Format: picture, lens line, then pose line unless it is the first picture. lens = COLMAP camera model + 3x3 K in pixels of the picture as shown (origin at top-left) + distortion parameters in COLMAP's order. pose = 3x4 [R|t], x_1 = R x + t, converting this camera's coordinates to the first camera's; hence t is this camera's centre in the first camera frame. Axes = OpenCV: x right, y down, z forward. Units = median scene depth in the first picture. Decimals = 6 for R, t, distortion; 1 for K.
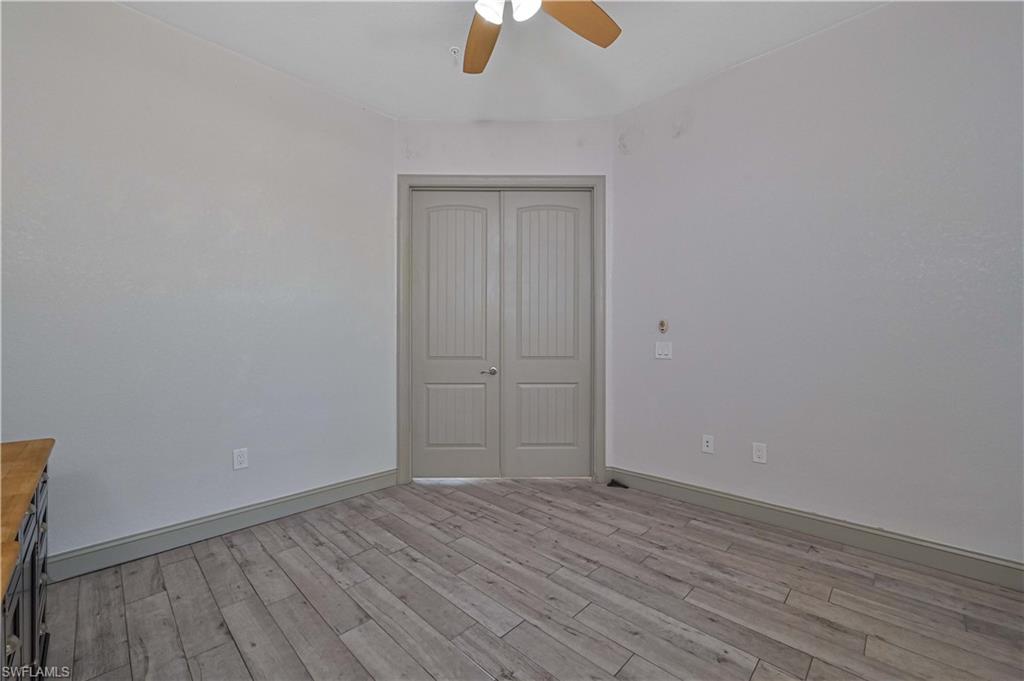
lens RADIAL K [[405.3, 0, 512.3], [0, 405.3, 339.0], [0, 0, 1]] dist [-0.002812, 0.001115]
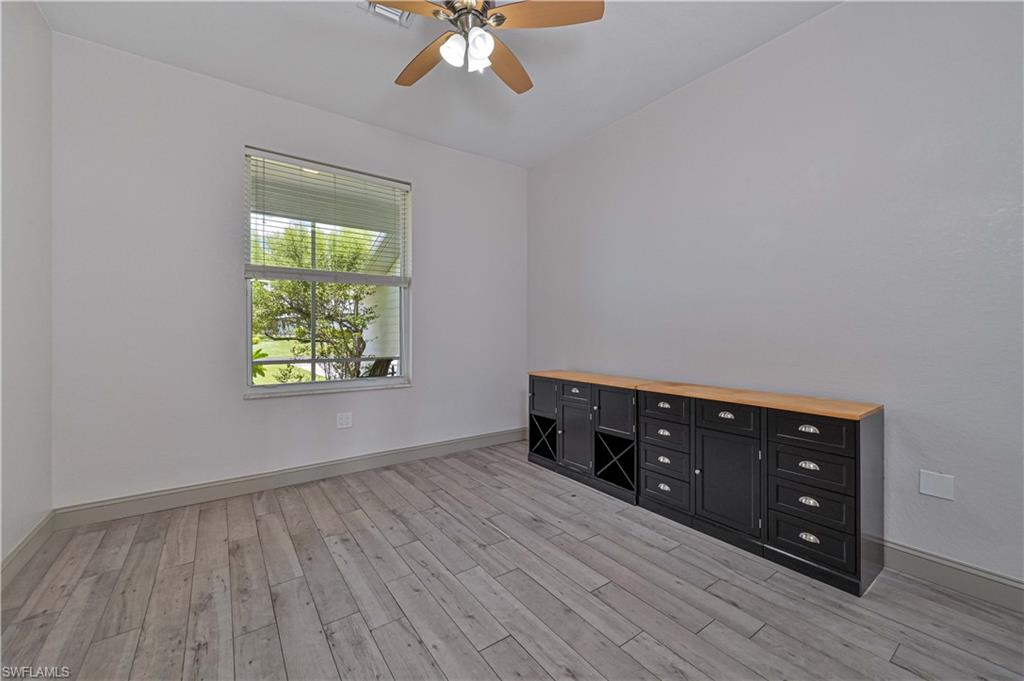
lens RADIAL K [[405.3, 0, 512.0], [0, 405.3, 336.9], [0, 0, 1]] dist [-0.002812, 0.001115]
pose [[-0.984096, 0.006535, 0.177519, -0.312098], [0.008027, 0.999938, 0.007691, 0.006240], [-0.177458, 0.008994, -0.984087, 1.922133]]
